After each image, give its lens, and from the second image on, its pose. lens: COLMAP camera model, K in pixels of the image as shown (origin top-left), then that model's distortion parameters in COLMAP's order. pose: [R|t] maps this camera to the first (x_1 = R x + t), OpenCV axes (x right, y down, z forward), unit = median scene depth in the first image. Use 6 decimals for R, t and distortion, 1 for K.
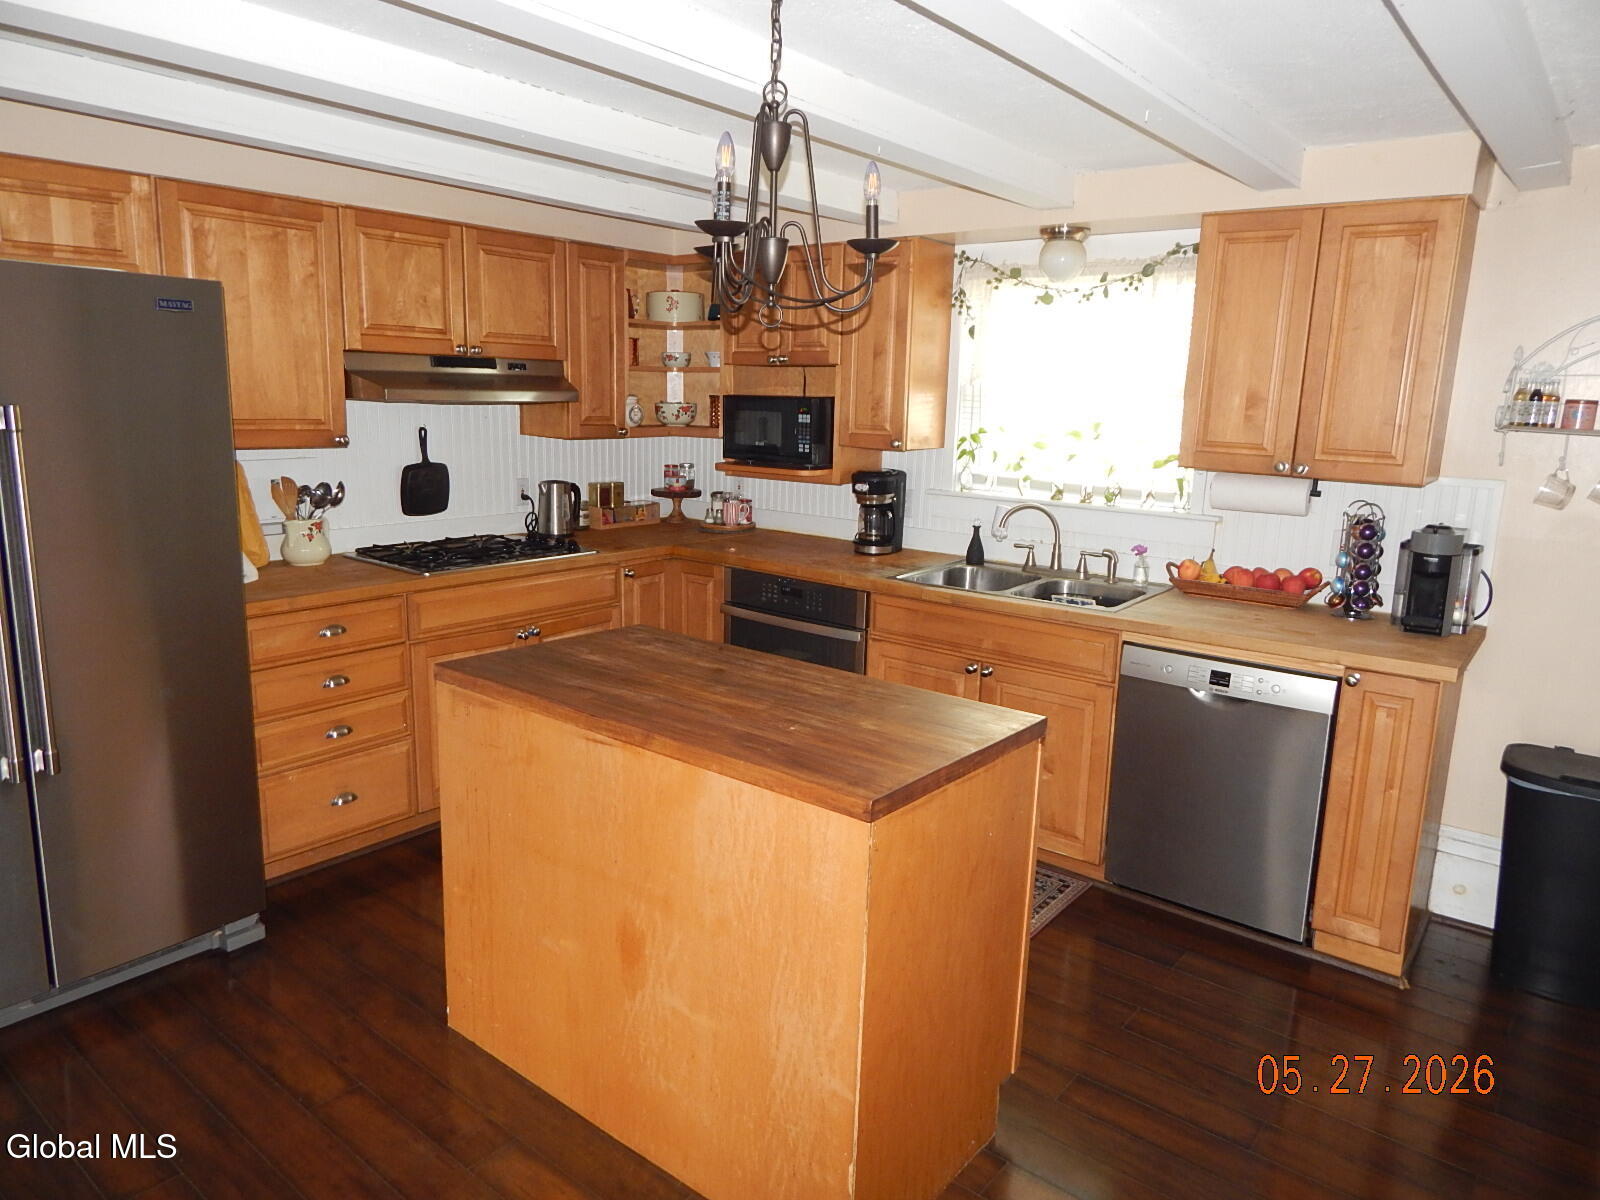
lens RADIAL K [[1047.1, 0, 802.9], [0, 1047.1, 597.3], [0, 0, 1]] dist [0.002910, -0.007484]
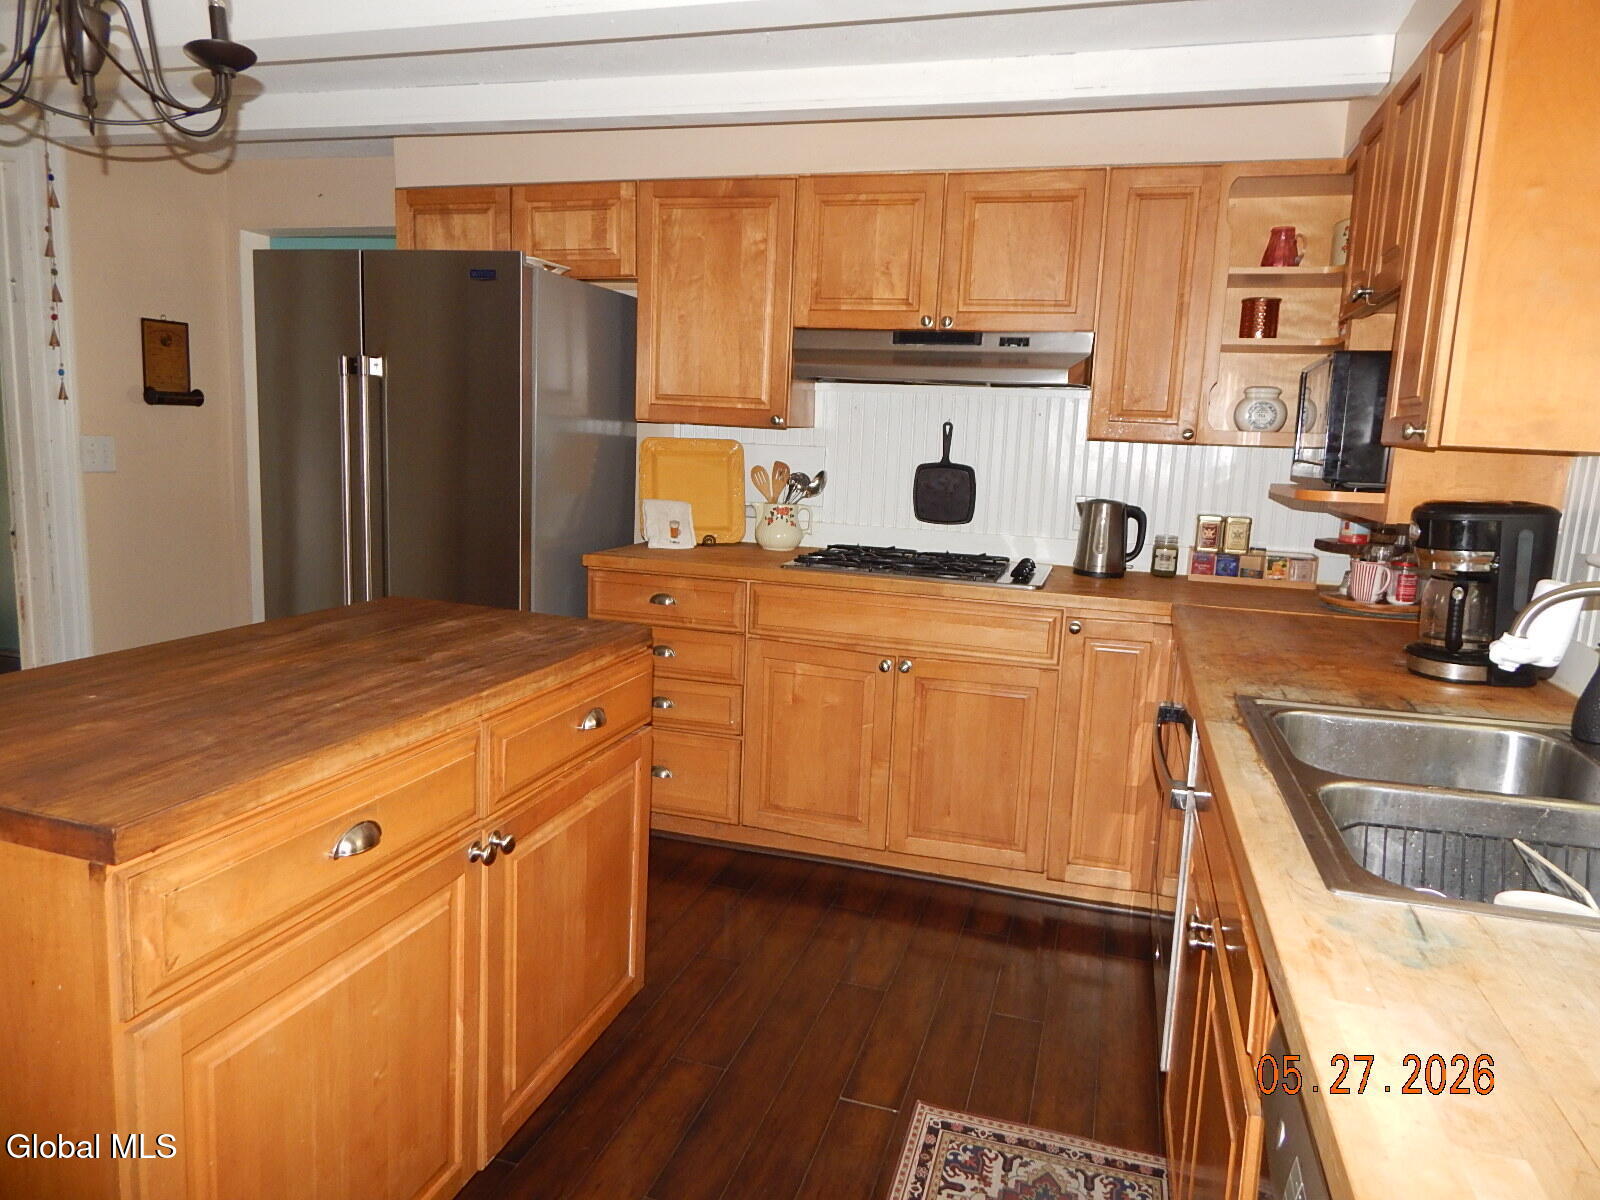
lens RADIAL K [[1047.1, 0, 799.6], [0, 1047.1, 599.2], [0, 0, 1]] dist [0.002910, -0.007484]
pose [[0.366218, 0.134986, -0.920686, 0.498981], [-0.216004, 0.974728, 0.056990, -0.051814], [0.905111, 0.178001, 0.386121, 0.706767]]
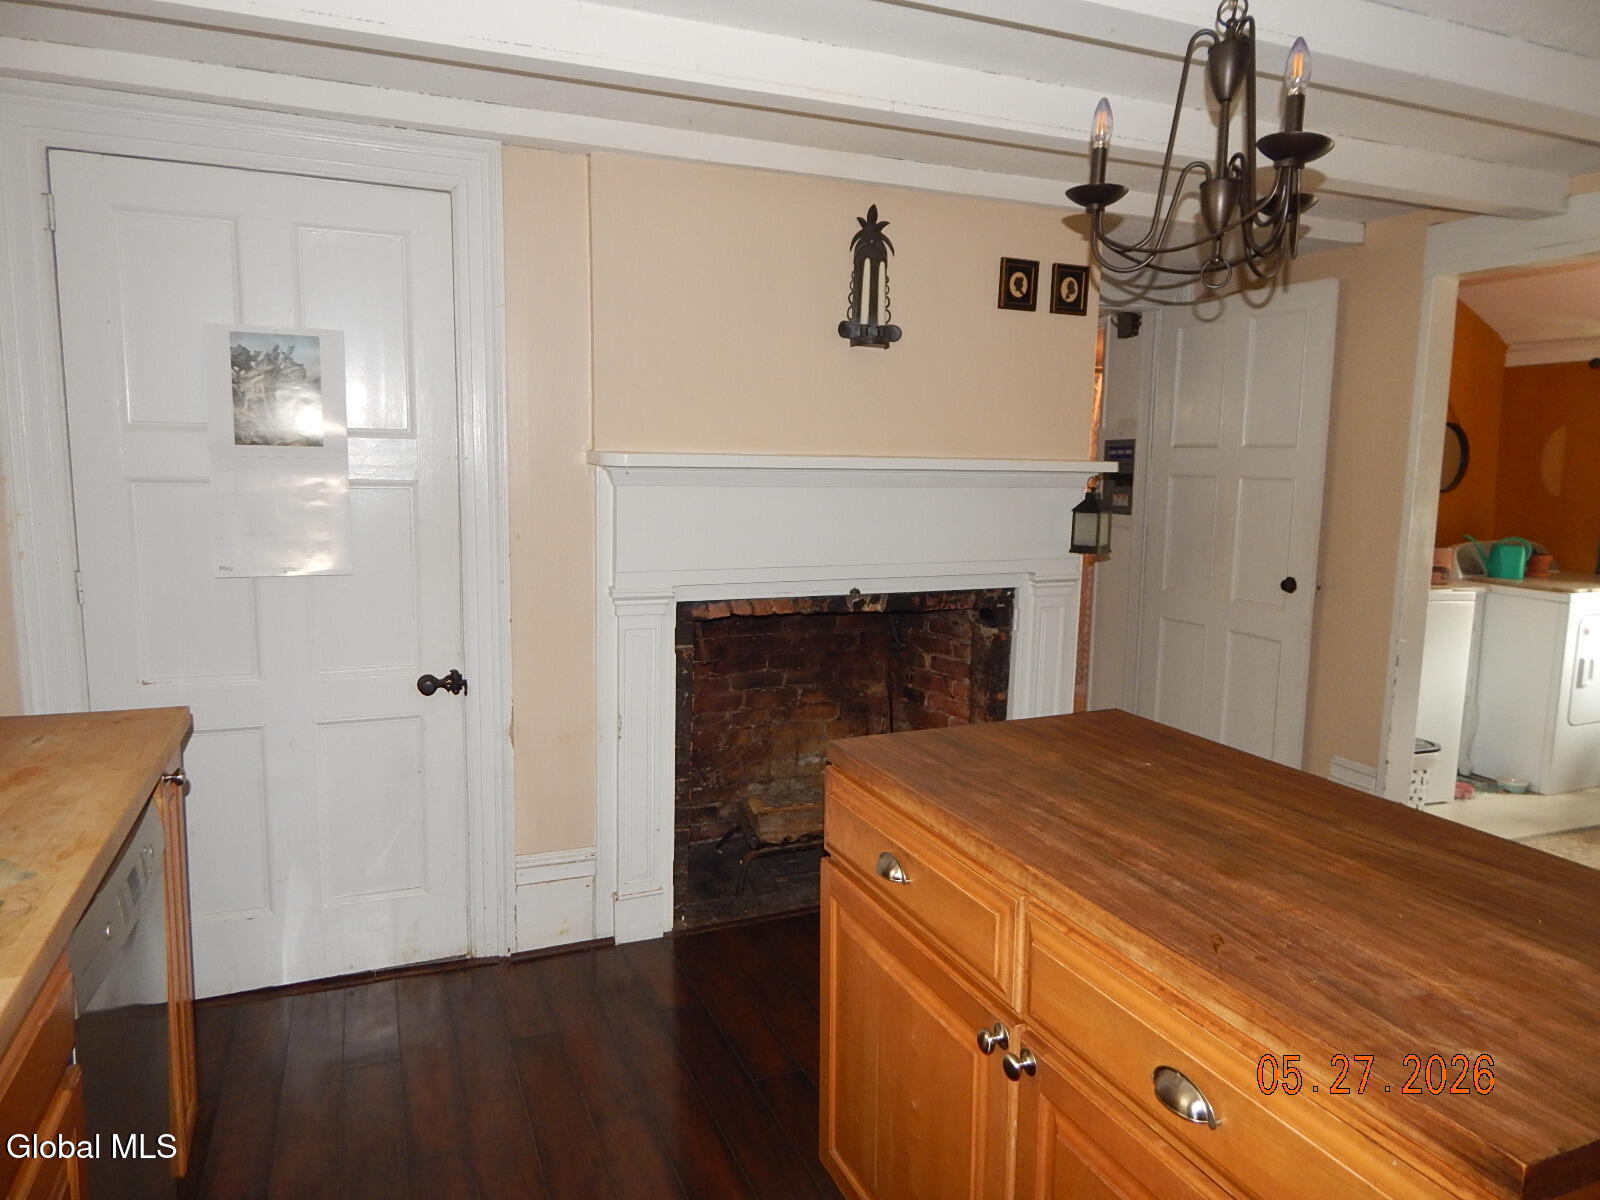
lens RADIAL K [[1047.1, 0, 799.4], [0, 1047.1, 599.3], [0, 0, 1]] dist [0.002910, -0.007484]
pose [[-0.874468, -0.103612, 0.473888, -0.092577], [0.054540, 0.949727, 0.308293, -0.170921], [-0.482007, 0.295438, -0.824855, 1.103700]]
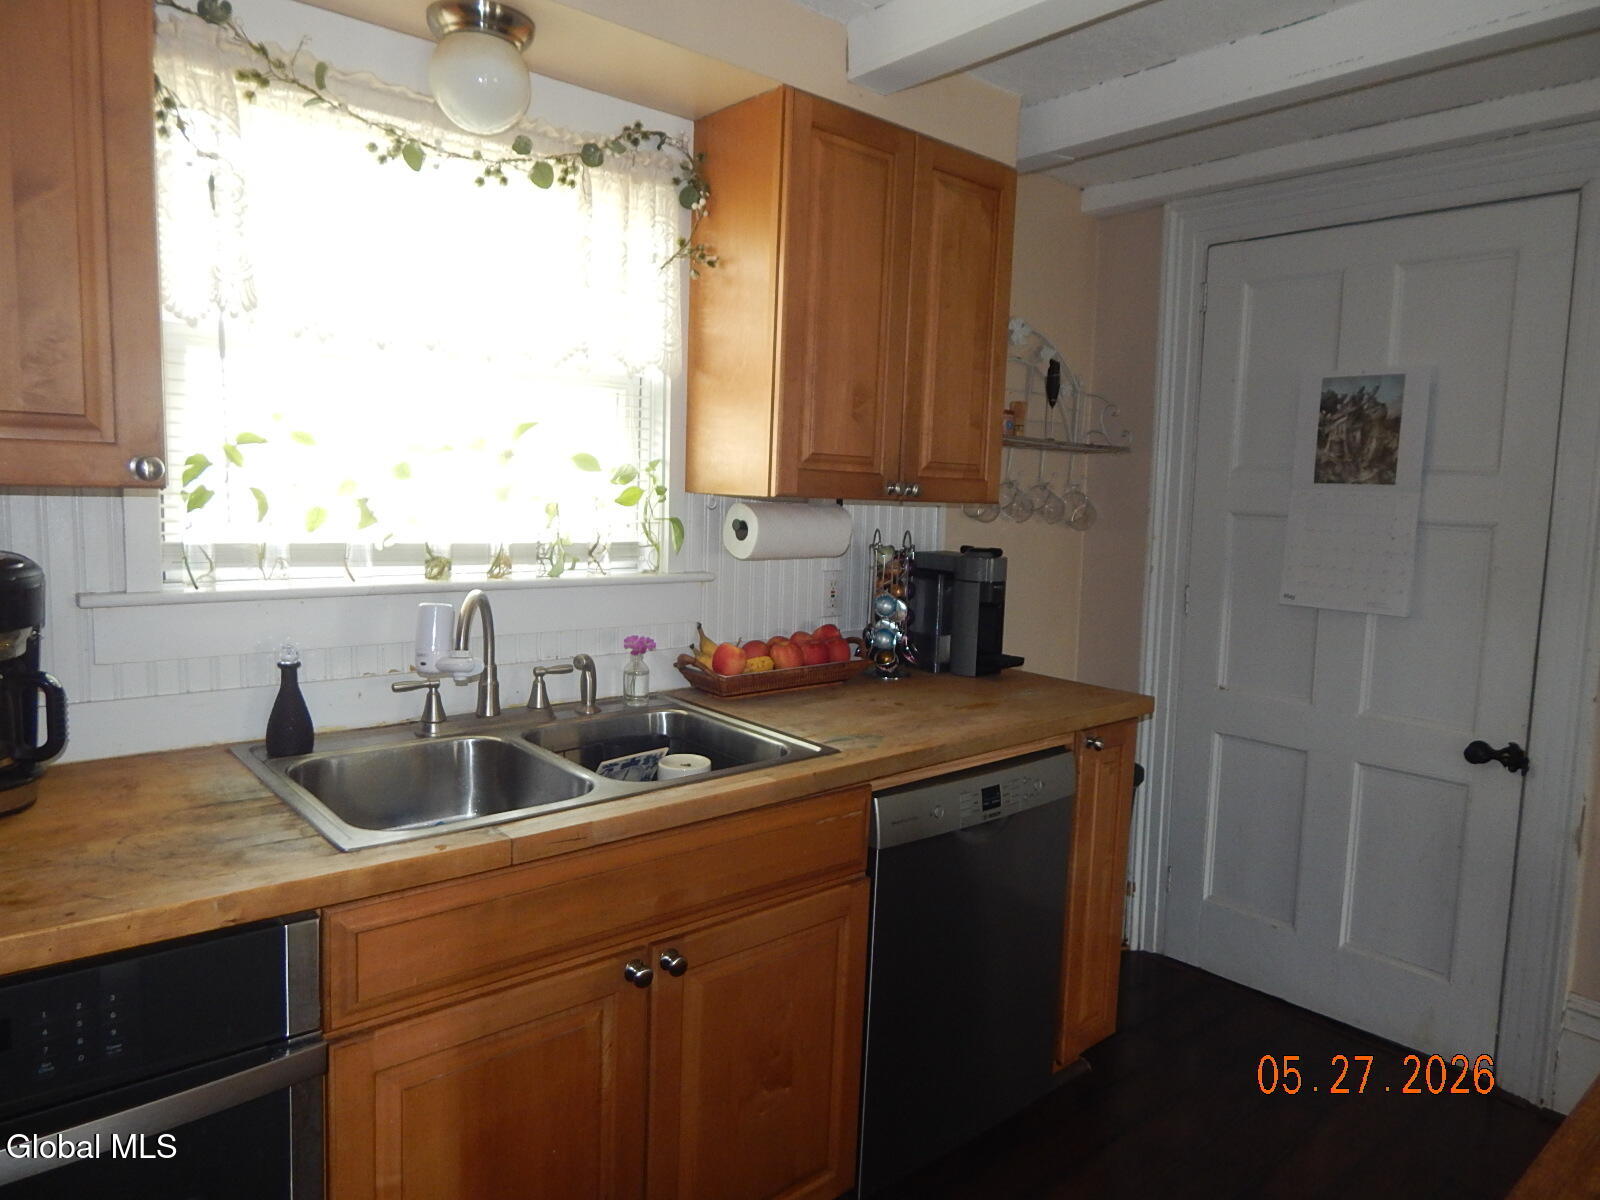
lens RADIAL K [[1047.1, 0, 795.2], [0, 1047.1, 597.6], [0, 0, 1]] dist [0.002910, -0.007484]
pose [[0.189749, -0.127077, 0.973574, -0.245350], [0.167085, 0.981304, 0.095521, -0.122980], [-0.967511, 0.144544, 0.207434, 0.872769]]
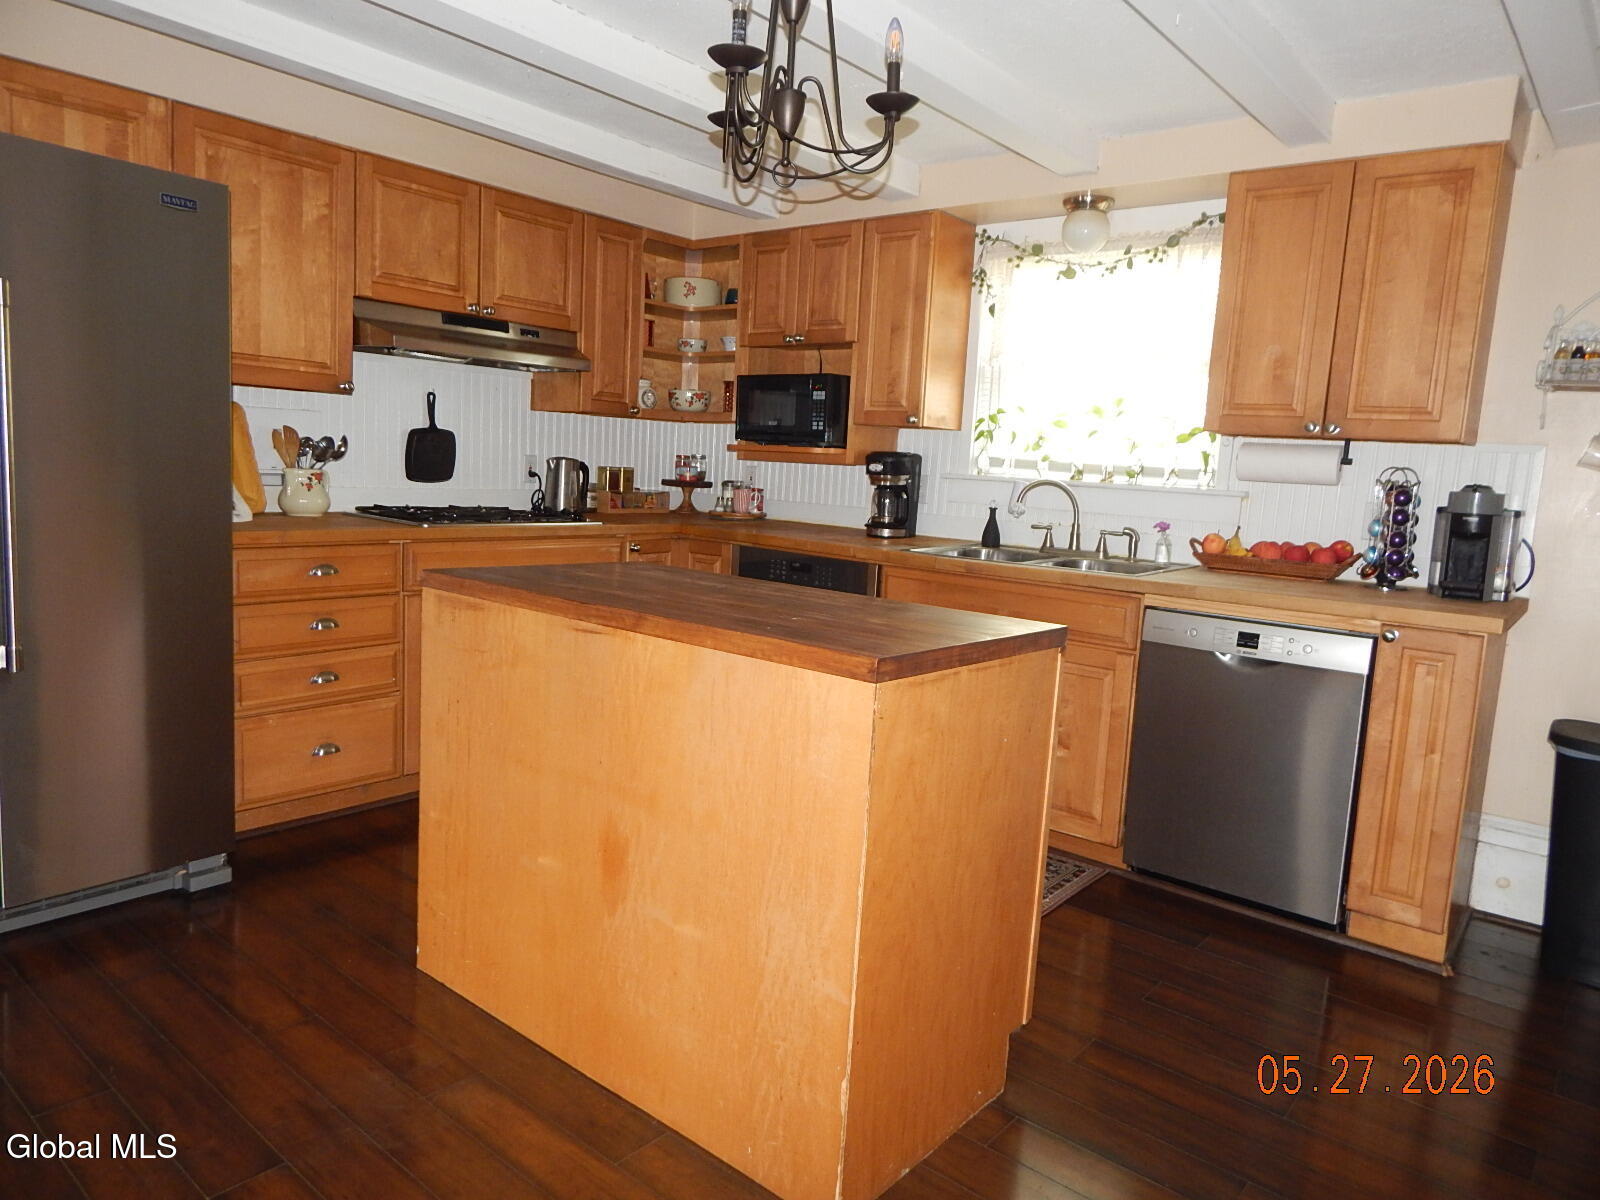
lens RADIAL K [[1047.1, 0, 802.8], [0, 1047.1, 597.7], [0, 0, 1]] dist [0.002910, -0.007484]
pose [[0.999487, 0.029287, -0.012950, 0.005400], [-0.030080, 0.997360, -0.066091, 0.103619], [0.010980, 0.066447, 0.997730, 0.041164]]
